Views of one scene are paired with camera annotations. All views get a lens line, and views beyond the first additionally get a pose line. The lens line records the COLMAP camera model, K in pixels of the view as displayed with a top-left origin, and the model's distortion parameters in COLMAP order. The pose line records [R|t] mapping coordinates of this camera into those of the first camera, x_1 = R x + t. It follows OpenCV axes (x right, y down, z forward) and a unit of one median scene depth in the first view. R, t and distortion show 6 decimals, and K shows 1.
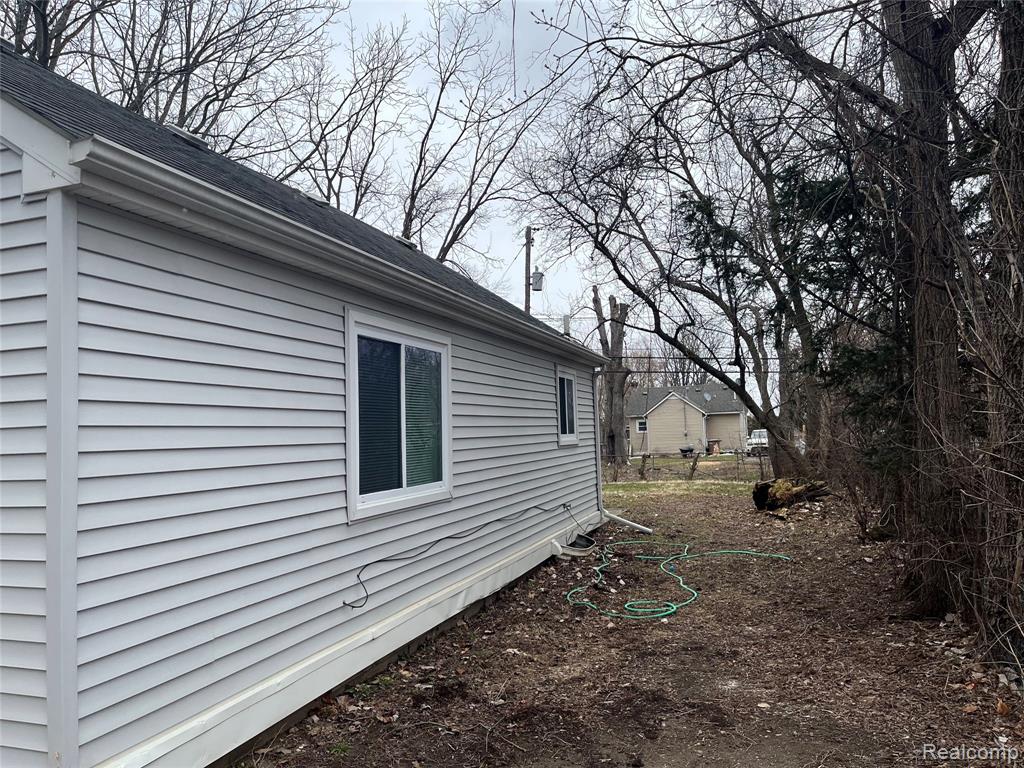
lens RADIAL K [[767.8, 0, 506.3], [0, 767.8, 382.0], [0, 0, 1]] dist [0.056703, -0.056035]
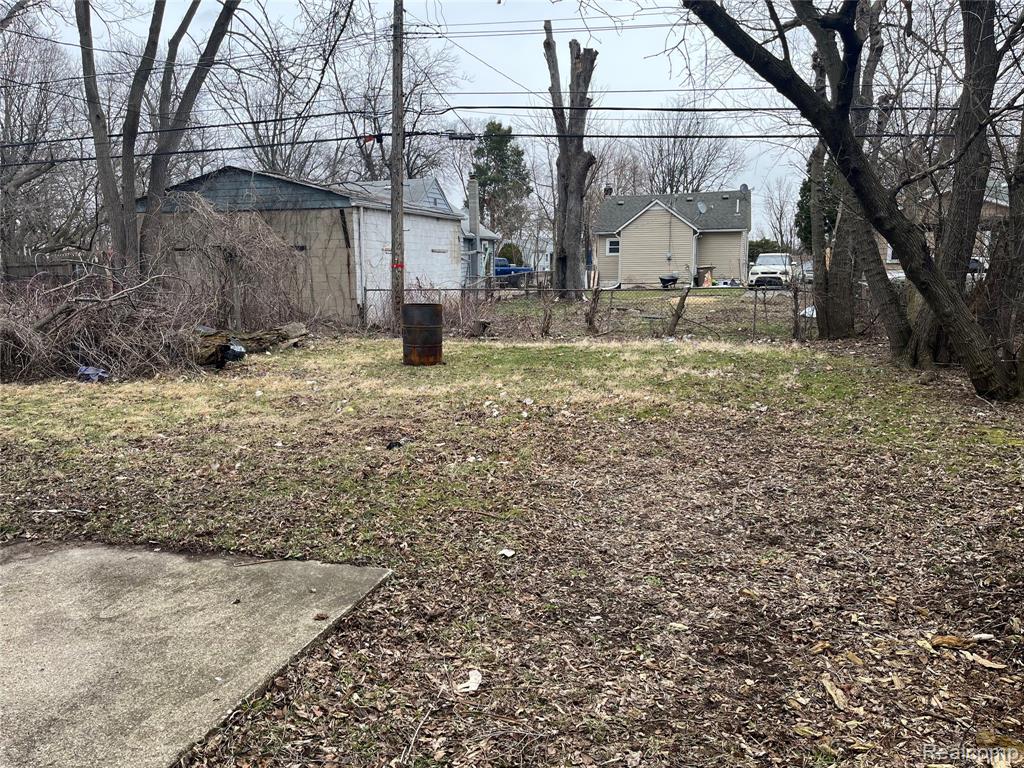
lens RADIAL K [[767.8, 0, 512.9], [0, 767.8, 389.2], [0, 0, 1]] dist [0.056703, -0.056035]
pose [[0.999238, 0.017379, 0.034935, 0.058428], [-0.025116, 0.971667, 0.235014, 0.019764], [-0.029861, -0.235713, 0.971364, 0.251735]]
